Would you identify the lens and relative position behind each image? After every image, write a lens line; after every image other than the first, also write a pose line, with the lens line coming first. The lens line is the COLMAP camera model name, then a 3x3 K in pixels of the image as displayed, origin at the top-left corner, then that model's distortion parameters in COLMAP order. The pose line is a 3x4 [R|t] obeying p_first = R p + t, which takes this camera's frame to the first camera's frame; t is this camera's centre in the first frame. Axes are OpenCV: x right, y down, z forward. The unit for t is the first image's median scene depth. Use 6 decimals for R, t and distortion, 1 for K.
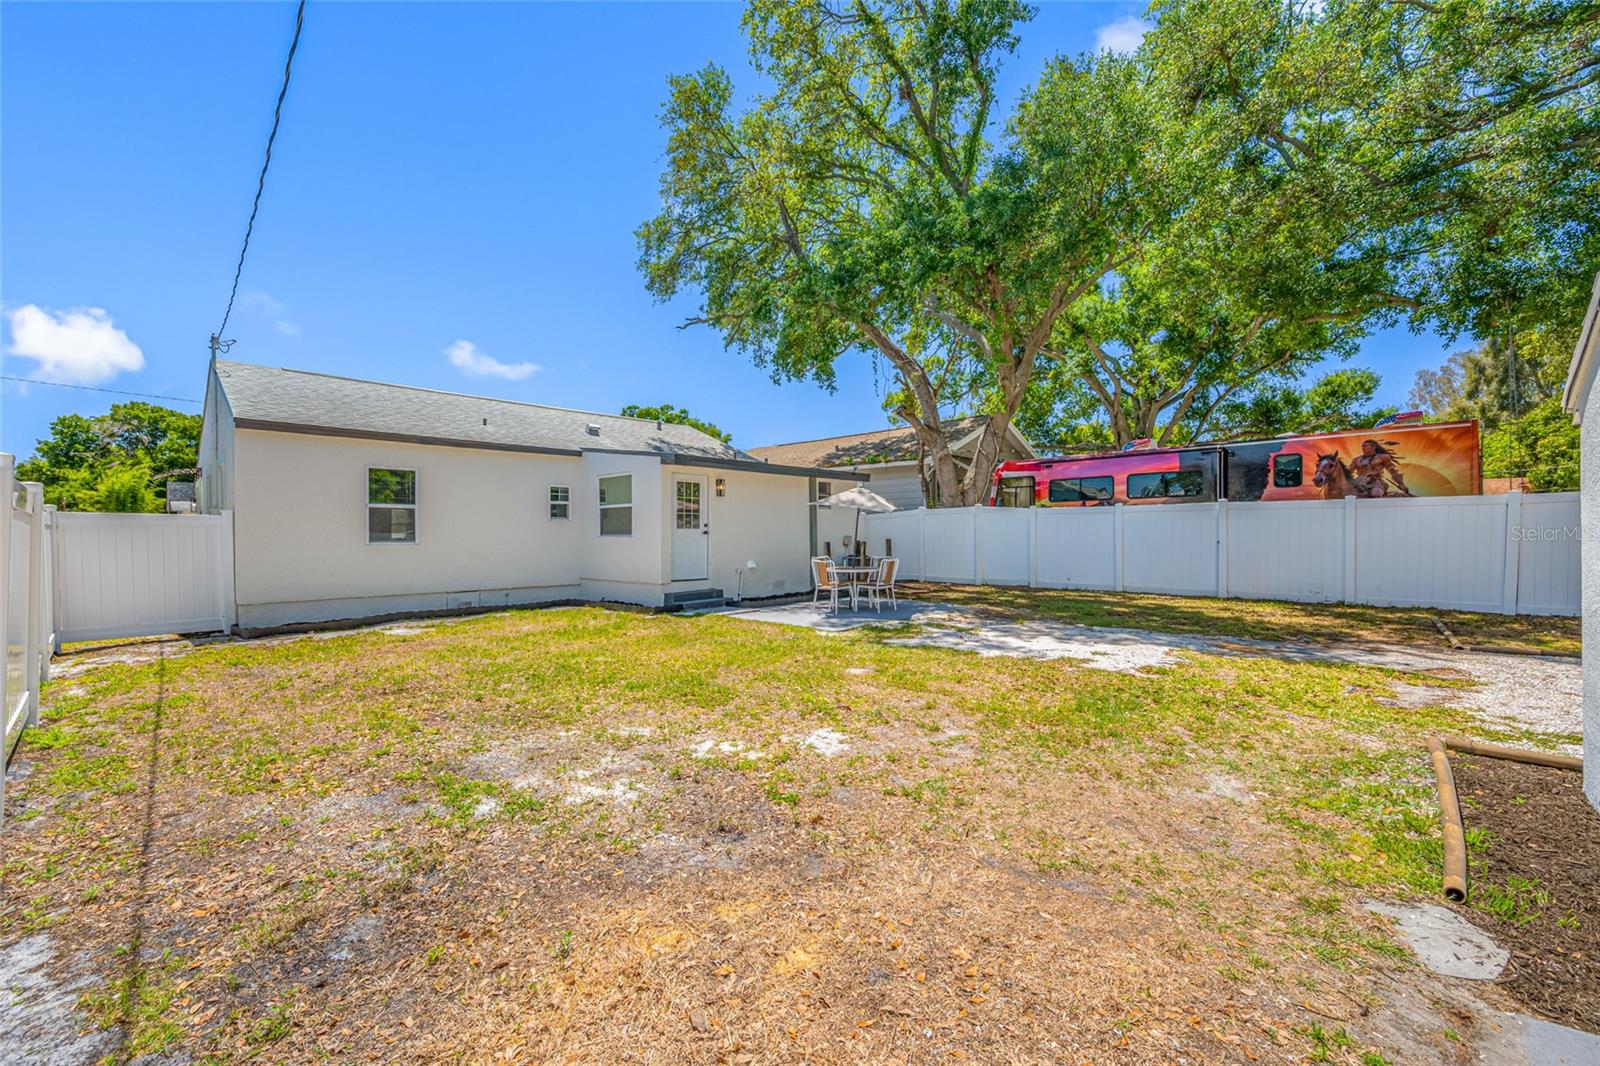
lens RADIAL K [[638.8, 0, 800.0], [0, 638.8, 533.0], [0, 0, 1]] dist [0.000088, -0.000122]
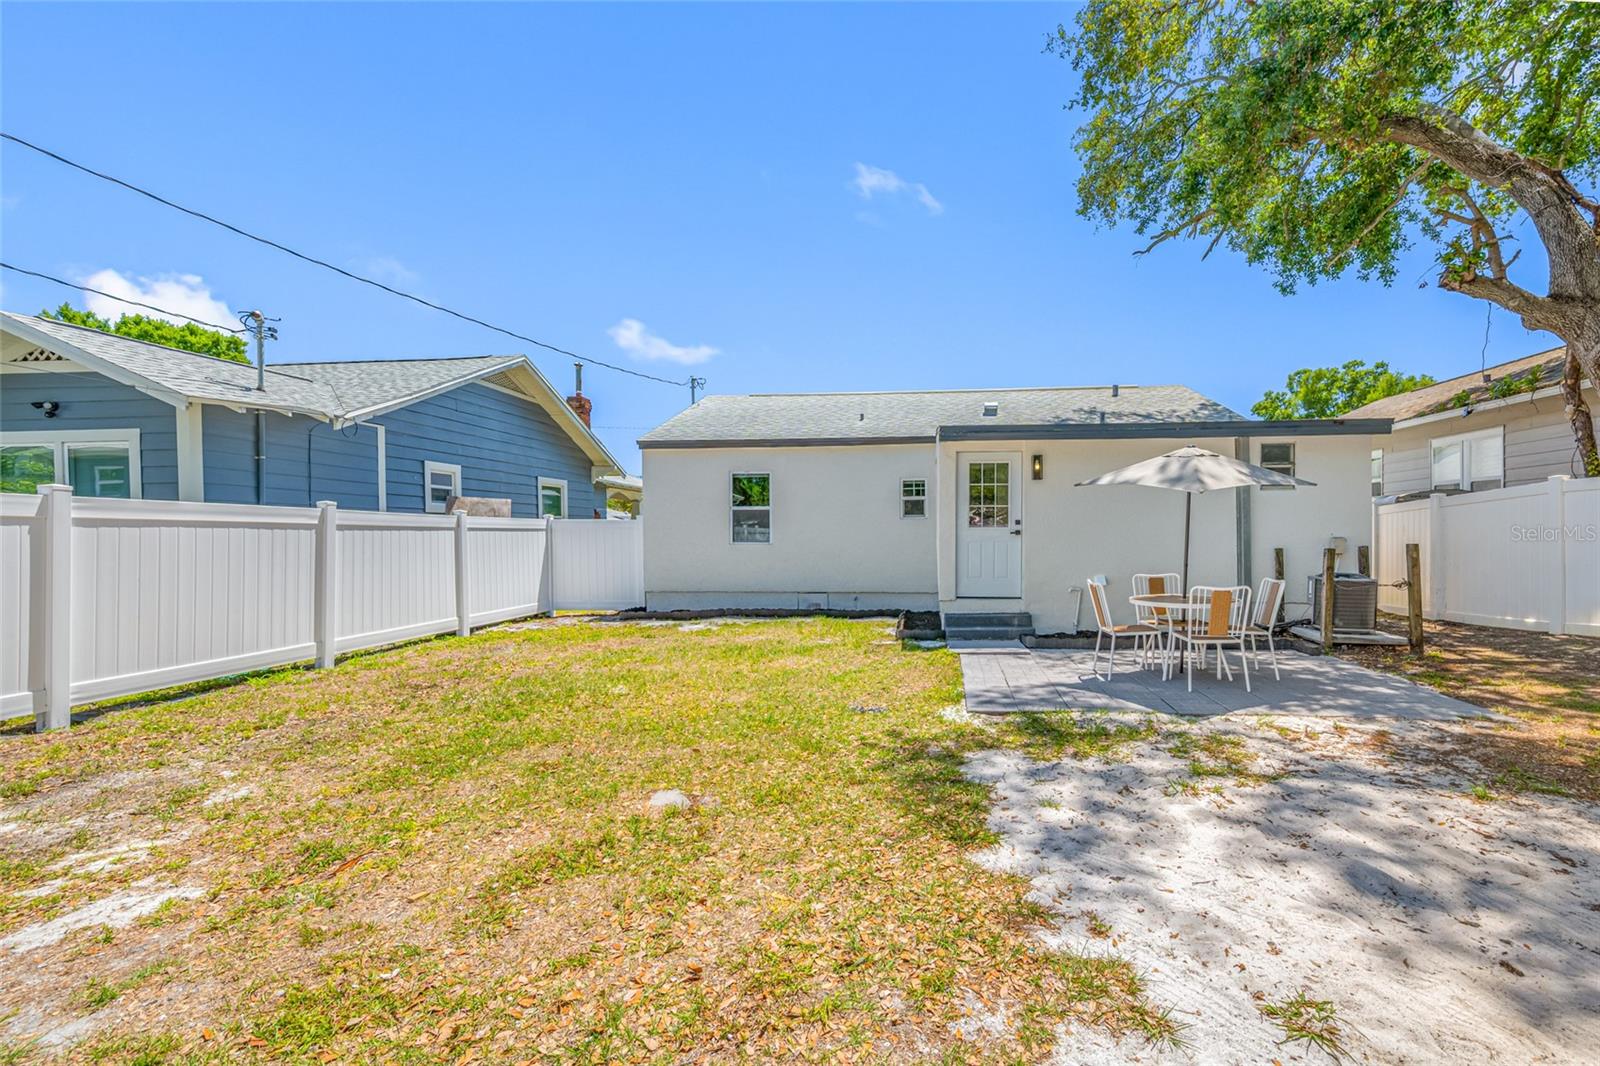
lens RADIAL K [[667.8, 0, 898.1], [0, 667.8, 542.7], [0, 0, 1]] dist [0.000148, -0.000212]
pose [[0.638576, 0.011489, -0.769473, 0.365624], [0.002233, 0.999857, 0.016782, -0.002079], [0.769556, -0.012435, 0.638459, 0.463038]]
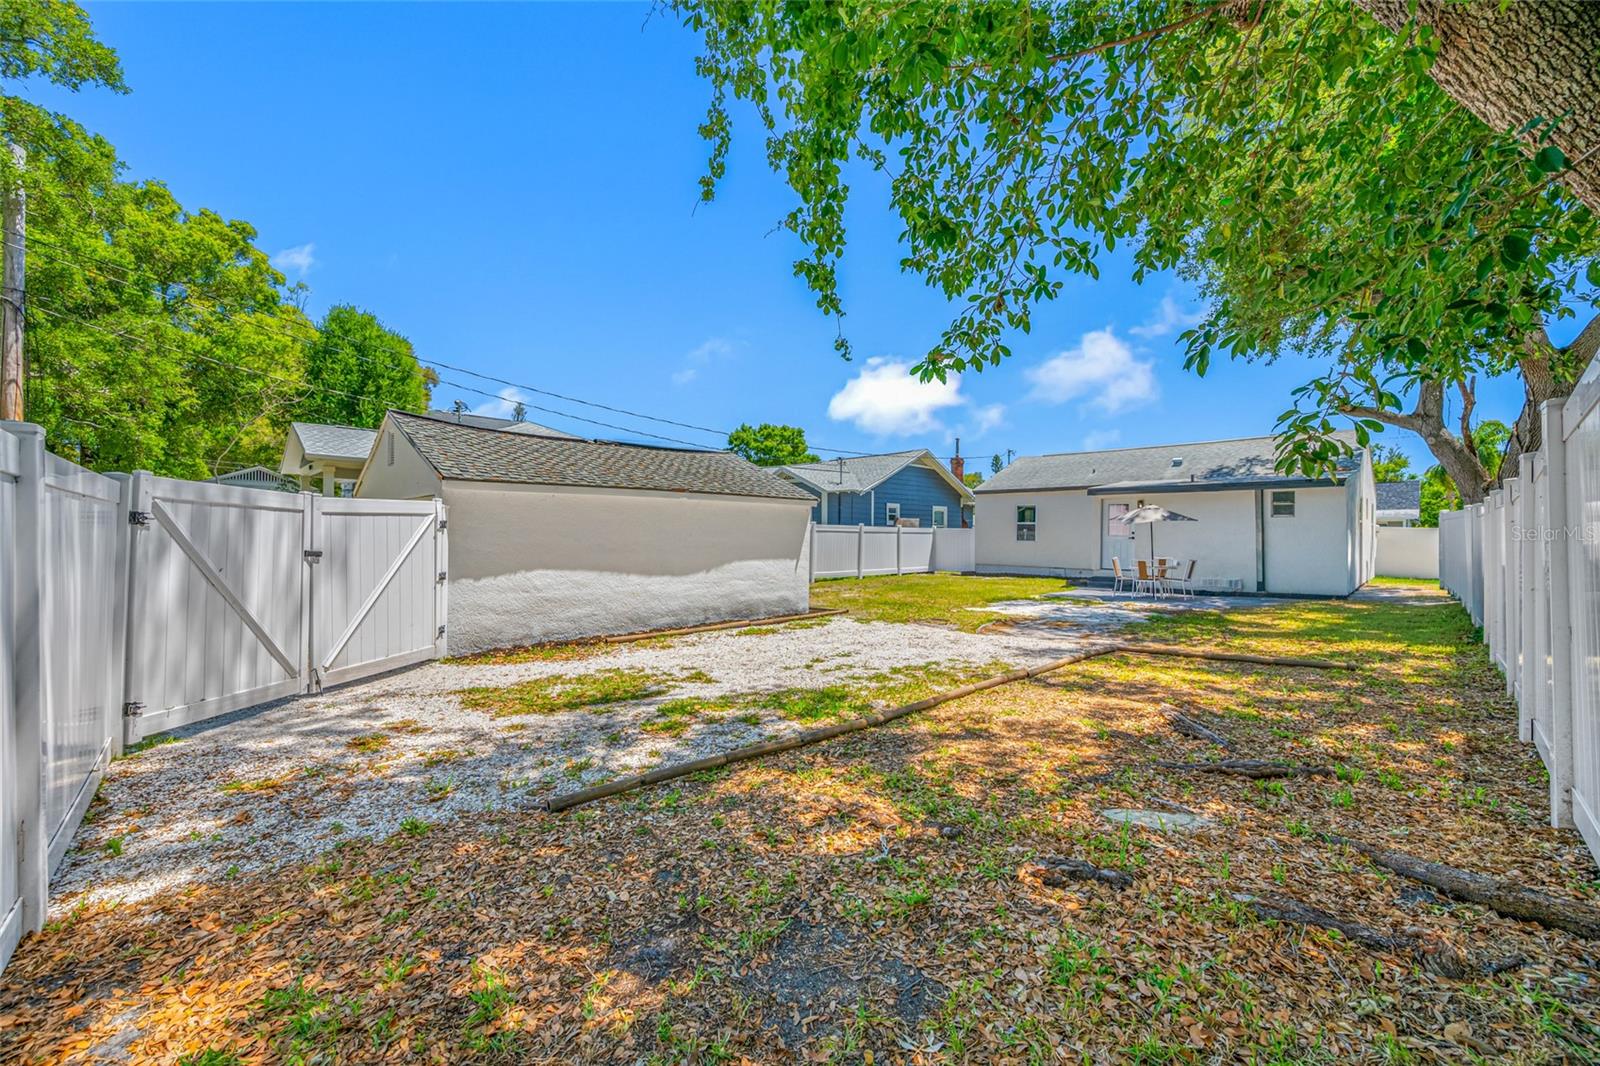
lens RADIAL K [[625.3, 0, 808.7], [0, 625.3, 536.2], [0, 0, 1]] dist [0.000732, -0.000282]
pose [[-0.031712, 0.006608, -0.999475, 1.362084], [-0.005089, 0.999964, 0.006772, -0.007701], [0.999484, 0.005301, -0.031677, 0.351784]]
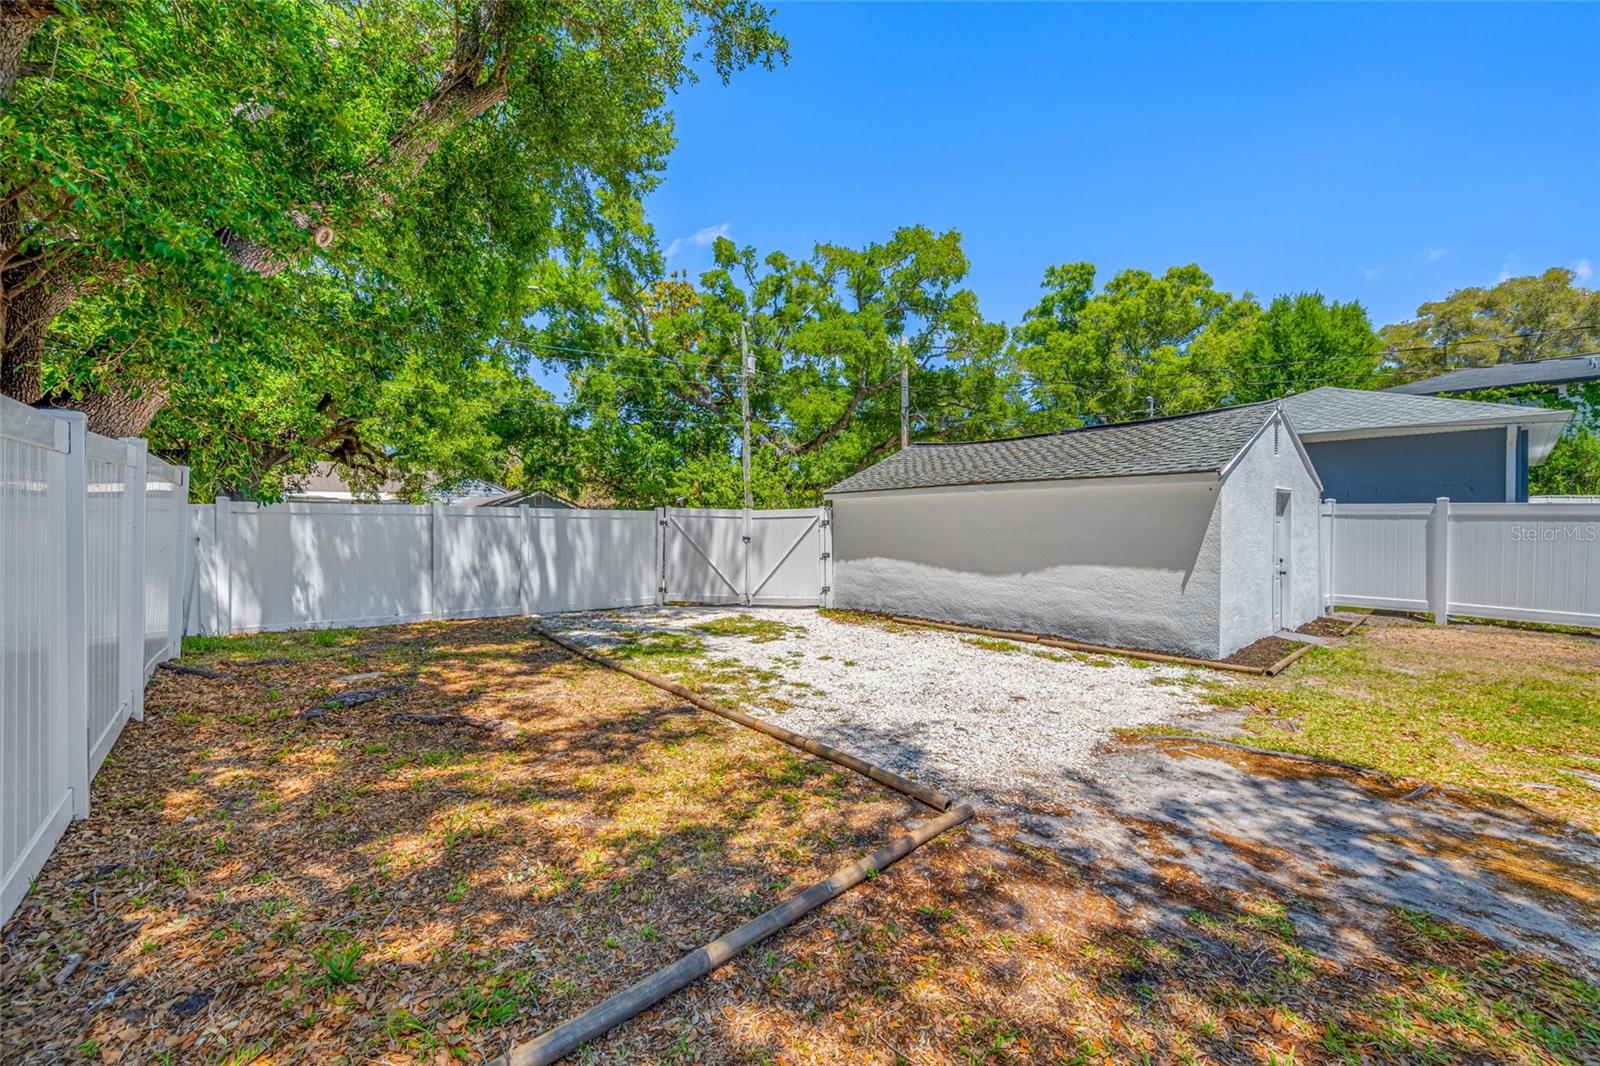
lens RADIAL K [[625.3, 0, 808.7], [0, 625.3, 536.2], [0, 0, 1]] dist [0.000732, -0.000282]
pose [[-0.996107, 0.003572, 0.088079, 0.713796], [0.005515, 0.999747, 0.021824, -0.014003], [-0.087979, 0.022224, -0.995874, 0.934333]]
